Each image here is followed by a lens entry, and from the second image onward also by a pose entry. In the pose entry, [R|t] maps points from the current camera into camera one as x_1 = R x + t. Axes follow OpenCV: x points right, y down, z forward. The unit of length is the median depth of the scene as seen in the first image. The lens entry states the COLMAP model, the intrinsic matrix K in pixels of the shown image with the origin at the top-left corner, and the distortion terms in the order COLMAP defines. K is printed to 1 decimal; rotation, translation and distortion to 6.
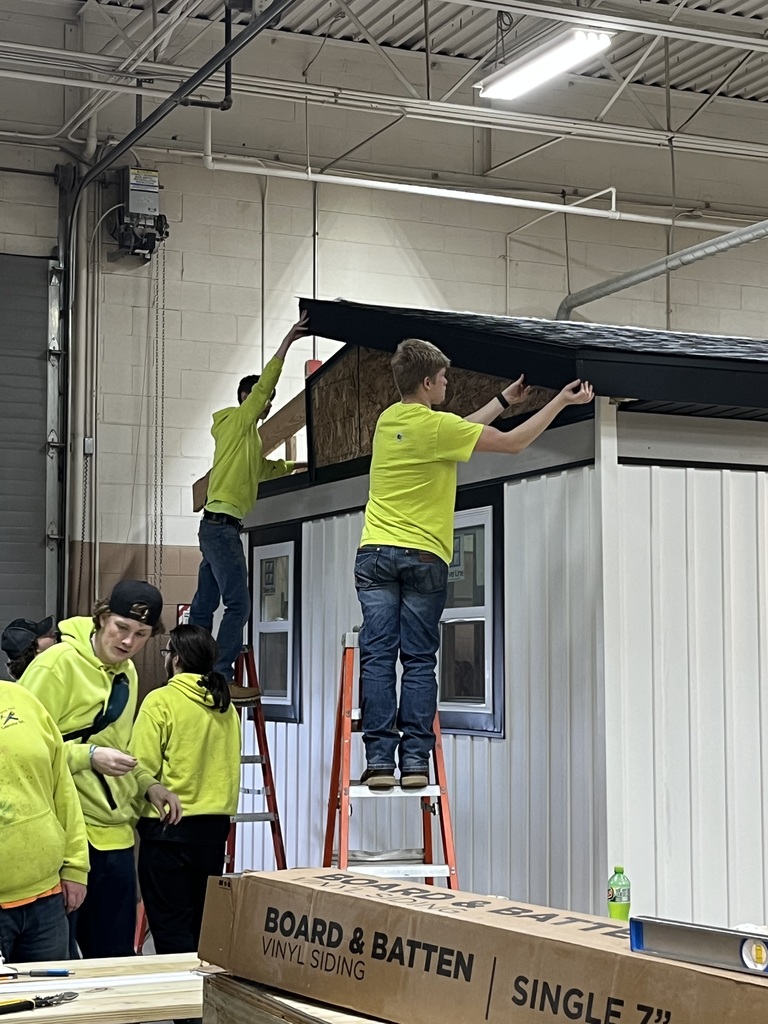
lens RADIAL K [[1859.3, 0, 384.0], [0, 1859.3, 511.8], [0, 0, 1]] dist [-0.078113, 0.000000]
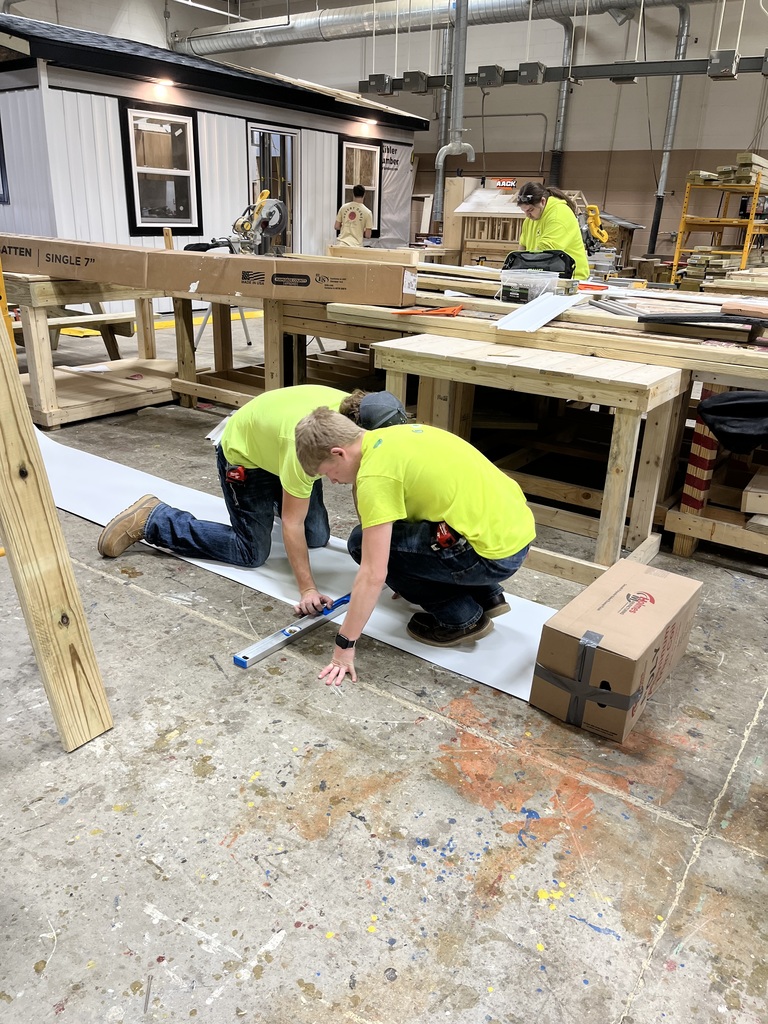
lens RADIAL K [[778.7, 0, 385.5], [0, 778.7, 511.6], [0, 0, 1]] dist [-0.003738, -0.004811]
pose [[0.868939, -0.145664, 0.472999, -0.060868], [-0.080108, 0.901711, 0.424854, 0.008059], [-0.488394, -0.407063, 0.771863, -0.282485]]
